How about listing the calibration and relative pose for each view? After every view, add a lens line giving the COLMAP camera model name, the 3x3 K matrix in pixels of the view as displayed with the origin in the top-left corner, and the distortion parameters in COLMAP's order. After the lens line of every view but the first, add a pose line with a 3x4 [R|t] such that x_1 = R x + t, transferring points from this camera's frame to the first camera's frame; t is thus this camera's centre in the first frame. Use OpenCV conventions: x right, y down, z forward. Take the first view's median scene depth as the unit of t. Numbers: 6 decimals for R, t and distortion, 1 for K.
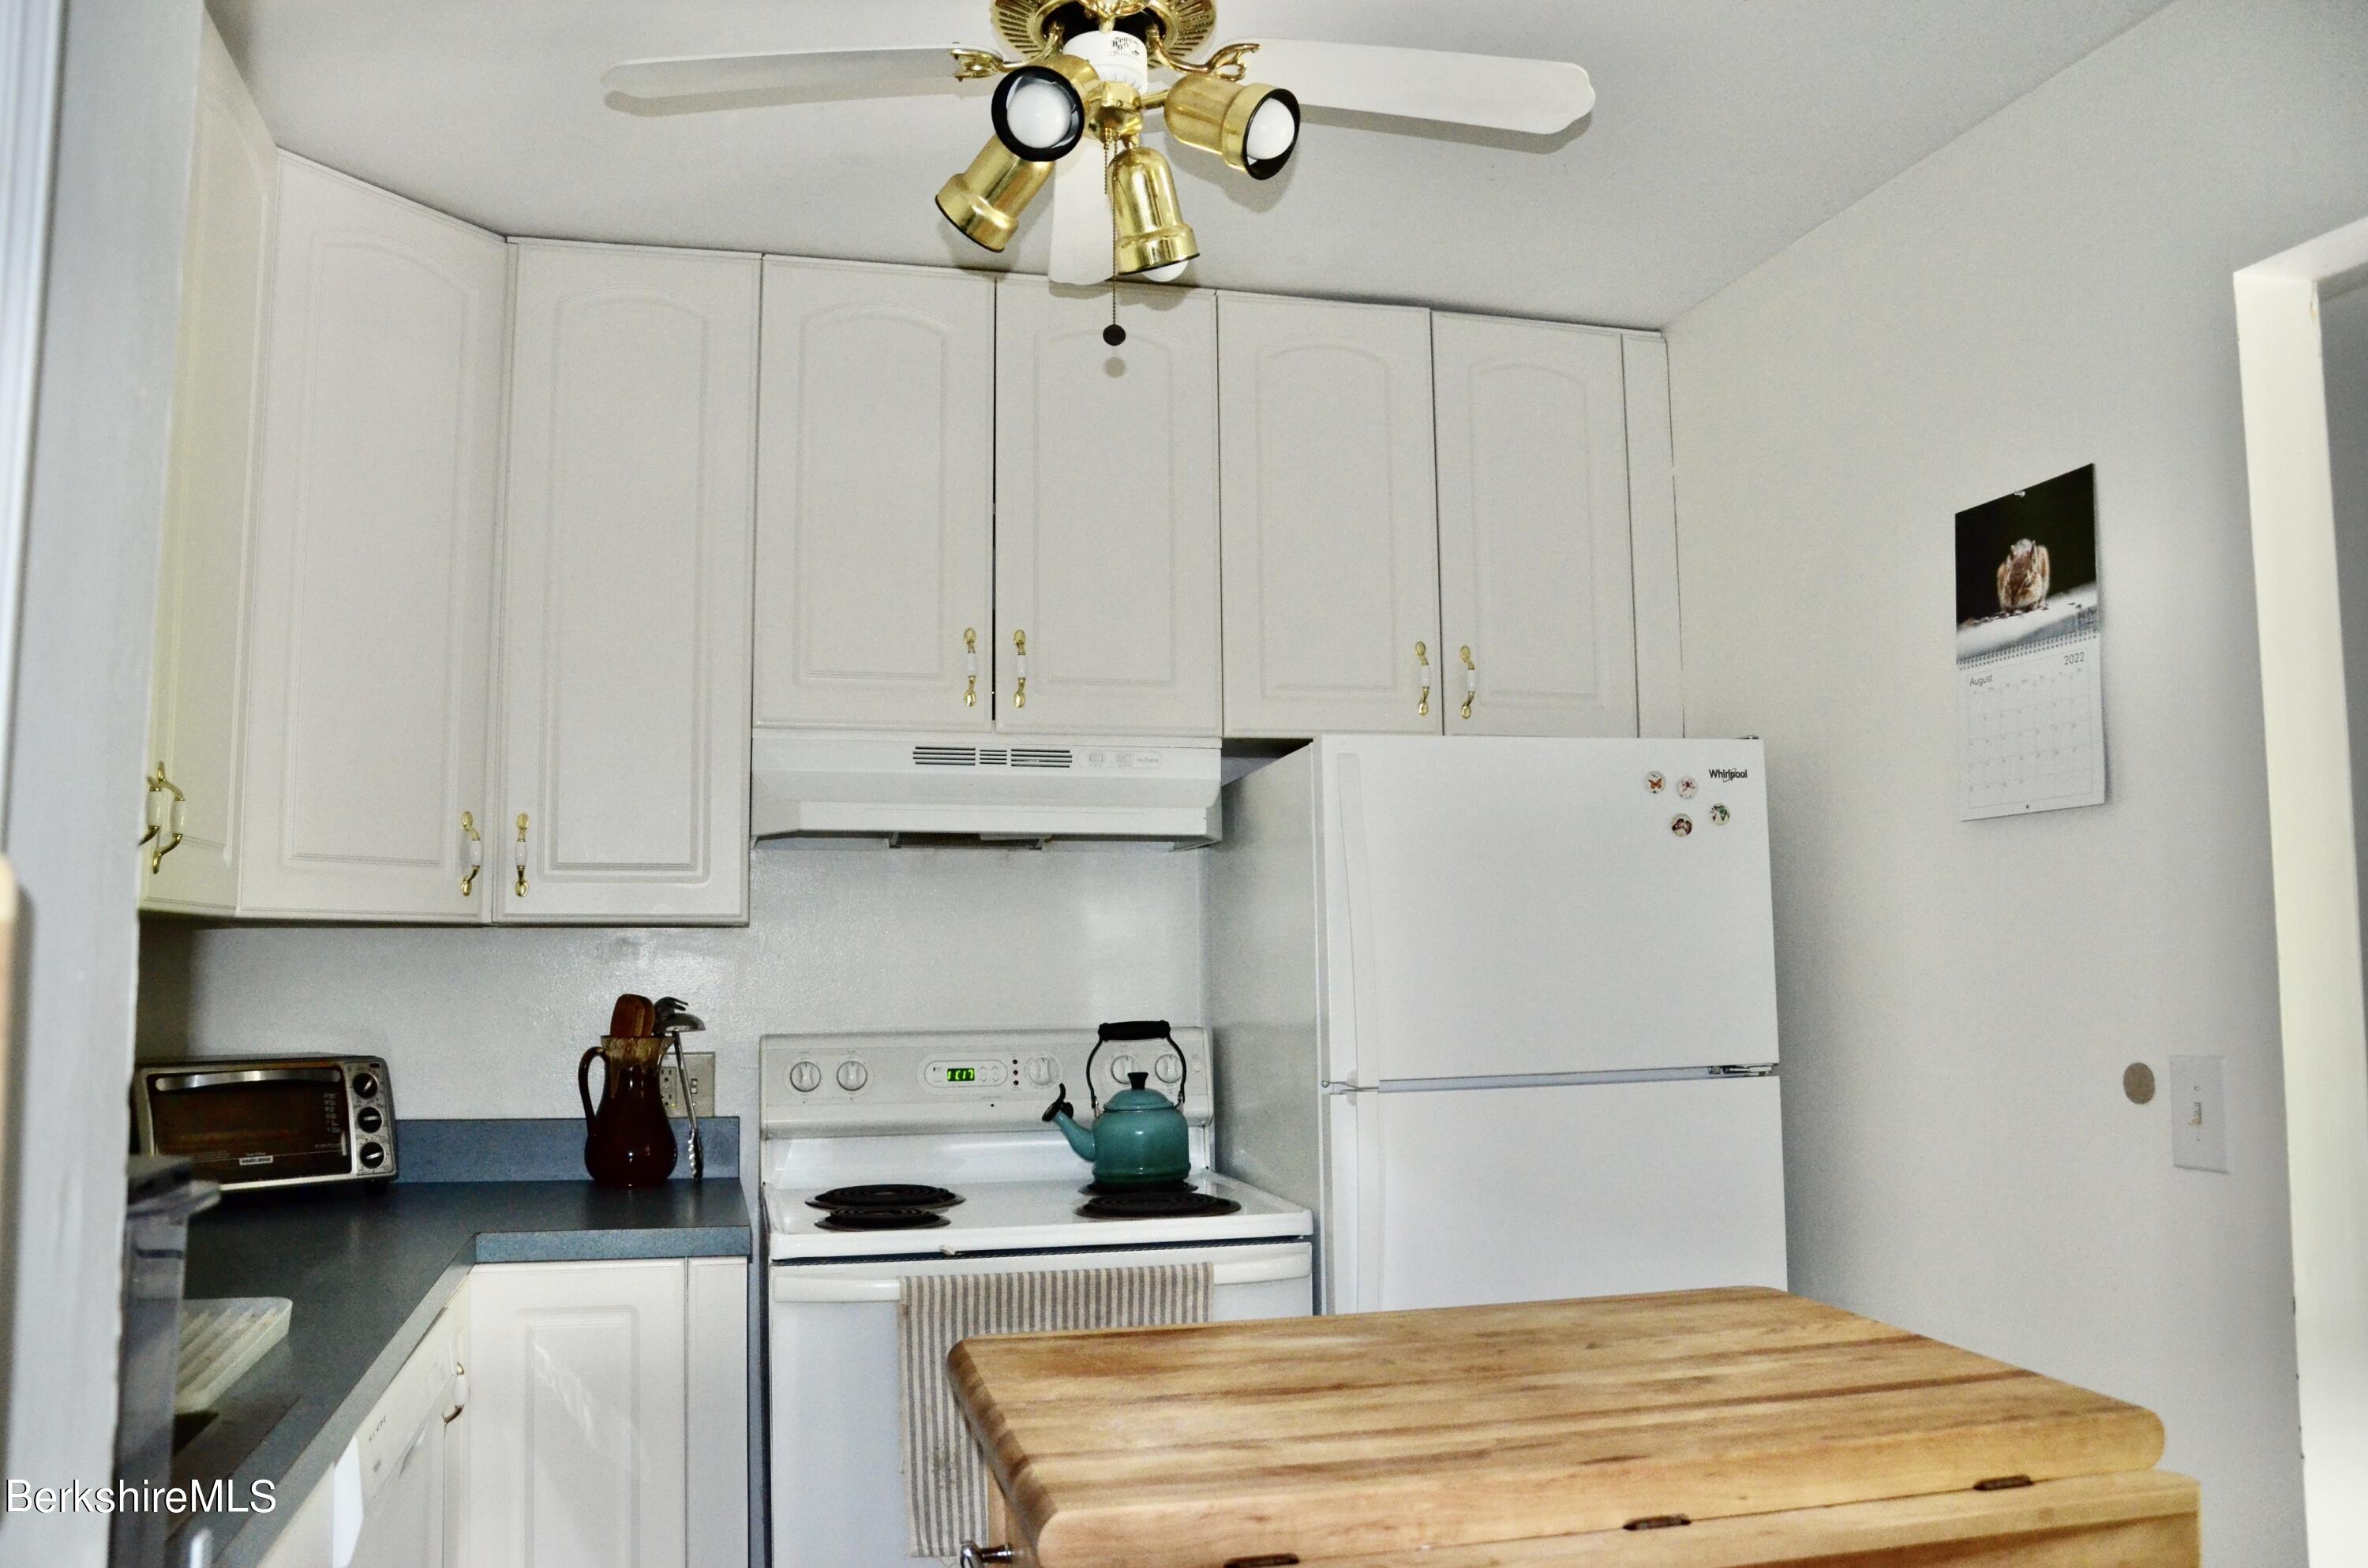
lens RADIAL K [[1899.3, 0, 1184.0], [0, 1899.3, 784.0], [0, 0, 1]] dist [-0.160634, 0.157545]
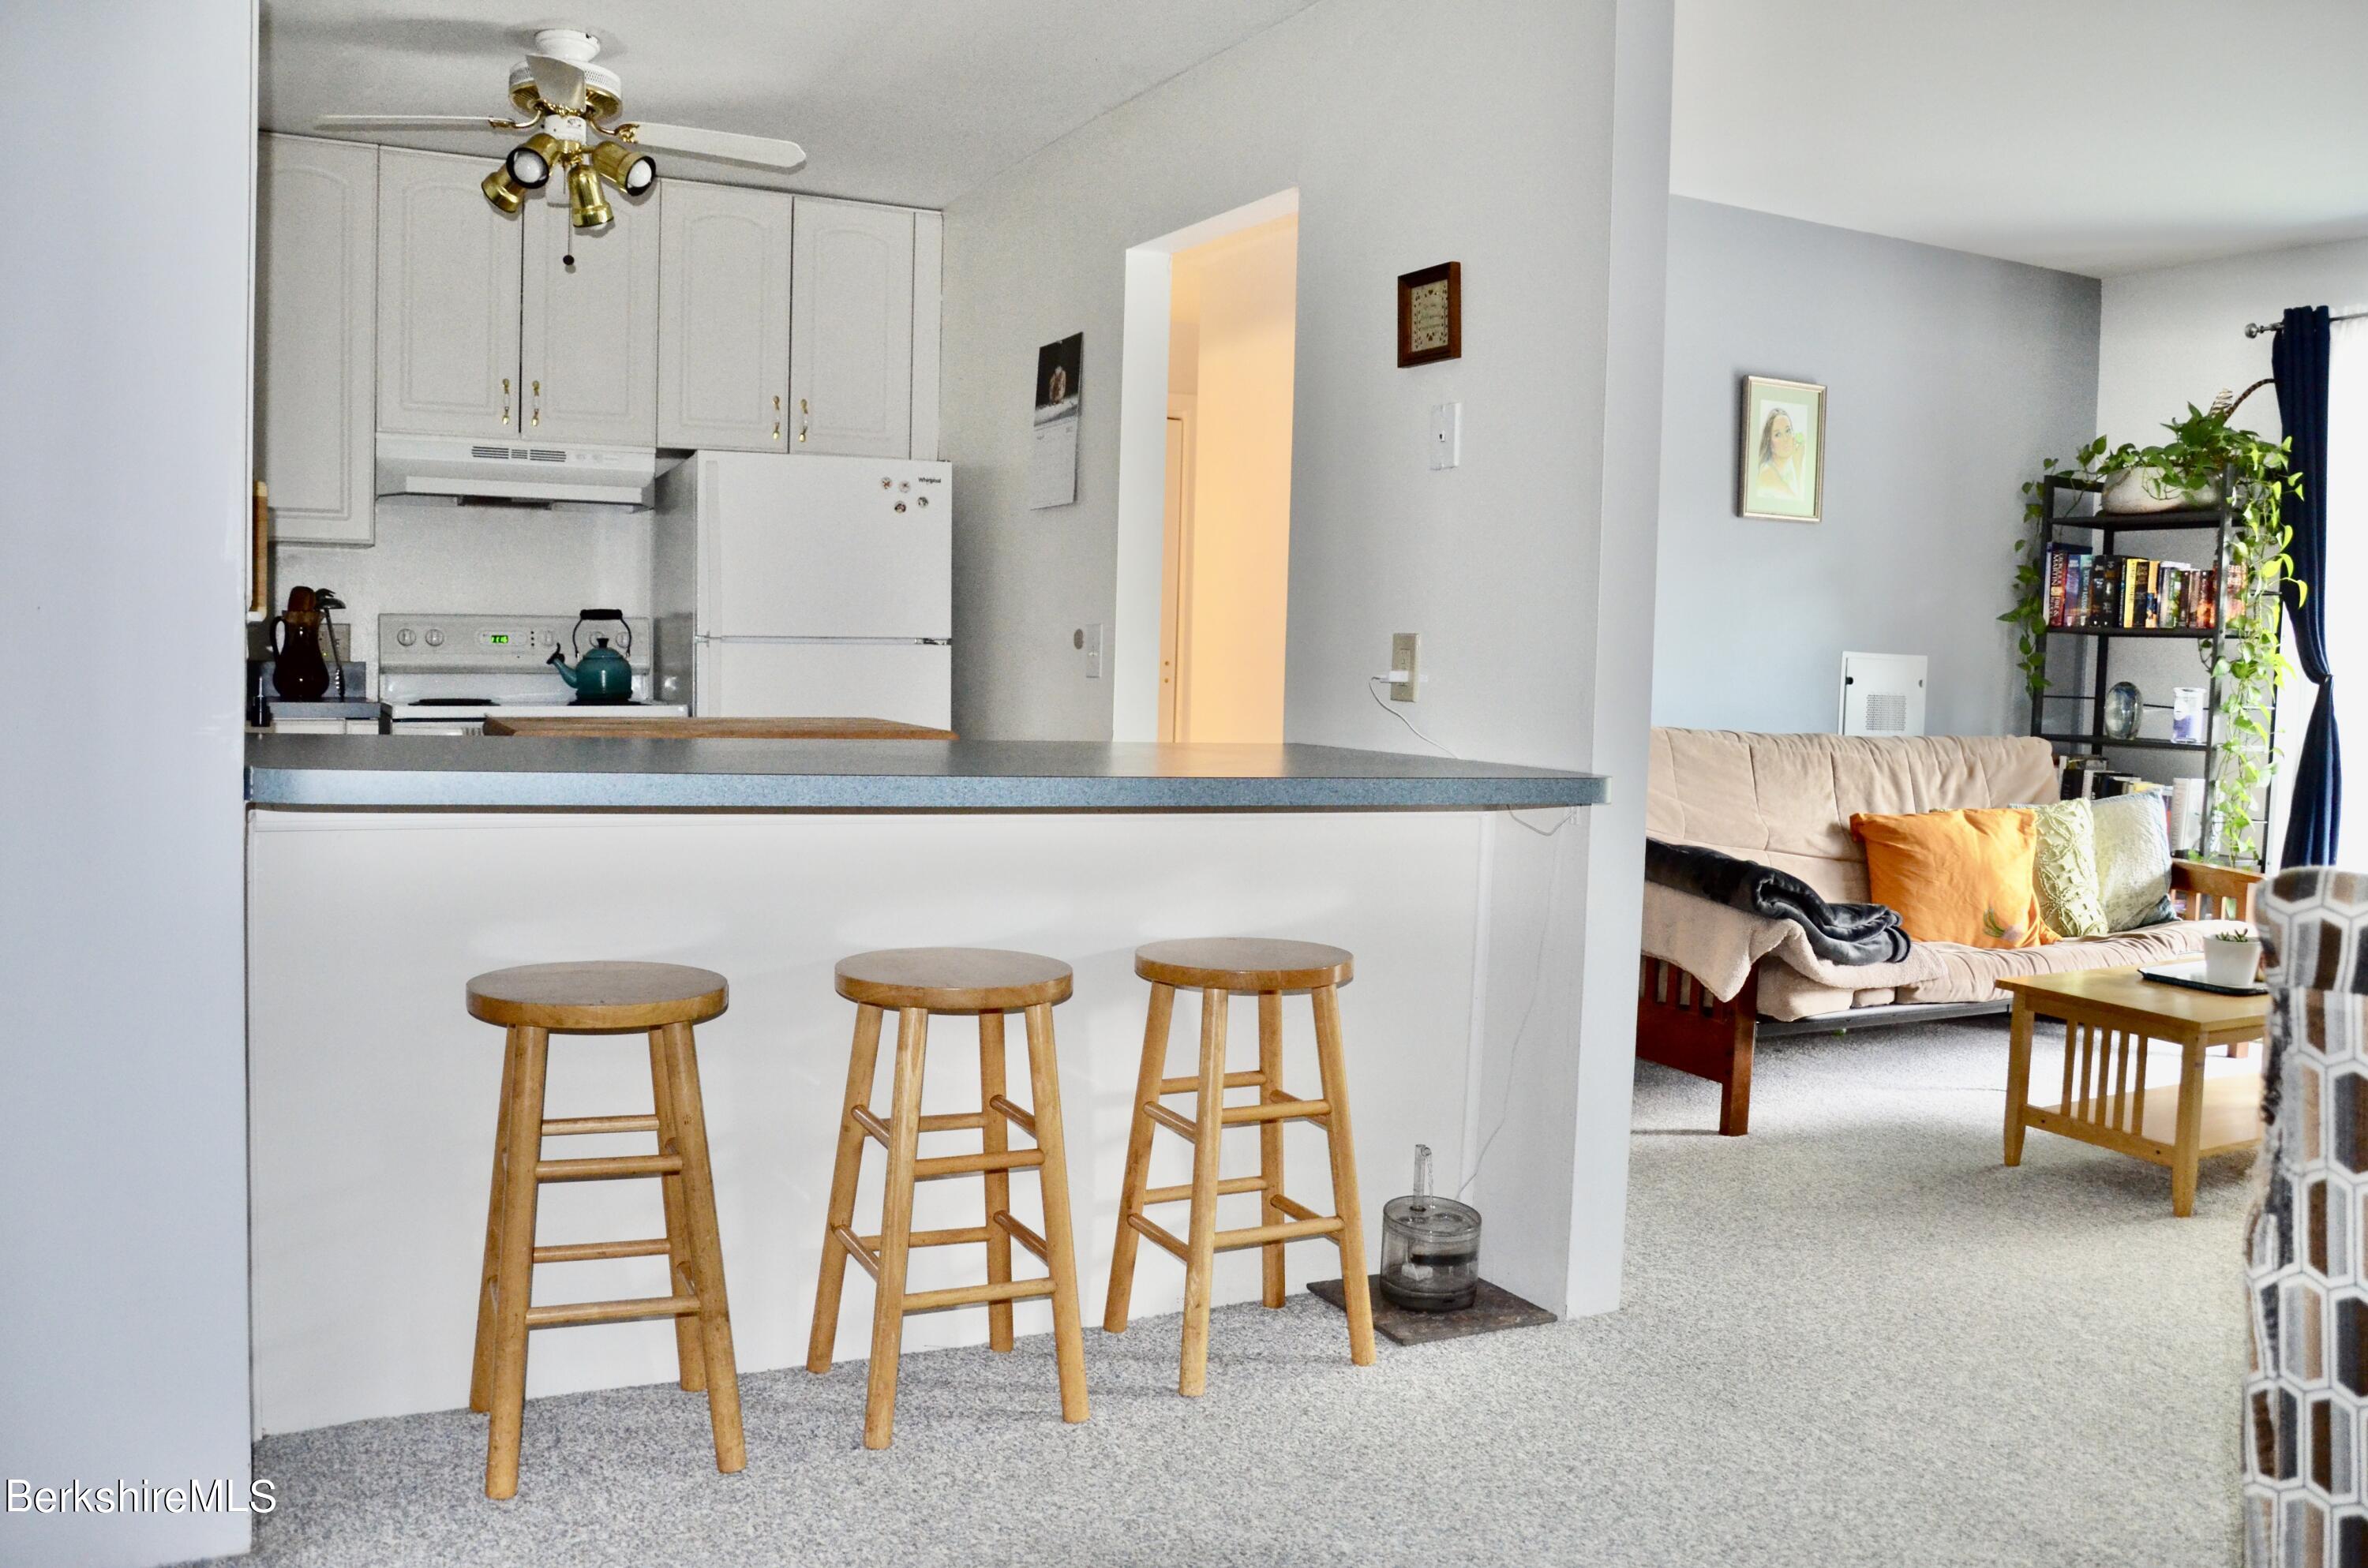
lens RADIAL K [[1899.3, 0, 1184.0], [0, 1899.3, 784.0], [0, 0, 1]] dist [-0.160634, 0.157545]
pose [[0.975799, 0.013809, 0.218233, 0.133287], [-0.048921, 0.986495, 0.156318, -0.012552], [-0.213127, -0.163211, 0.963296, -0.865671]]
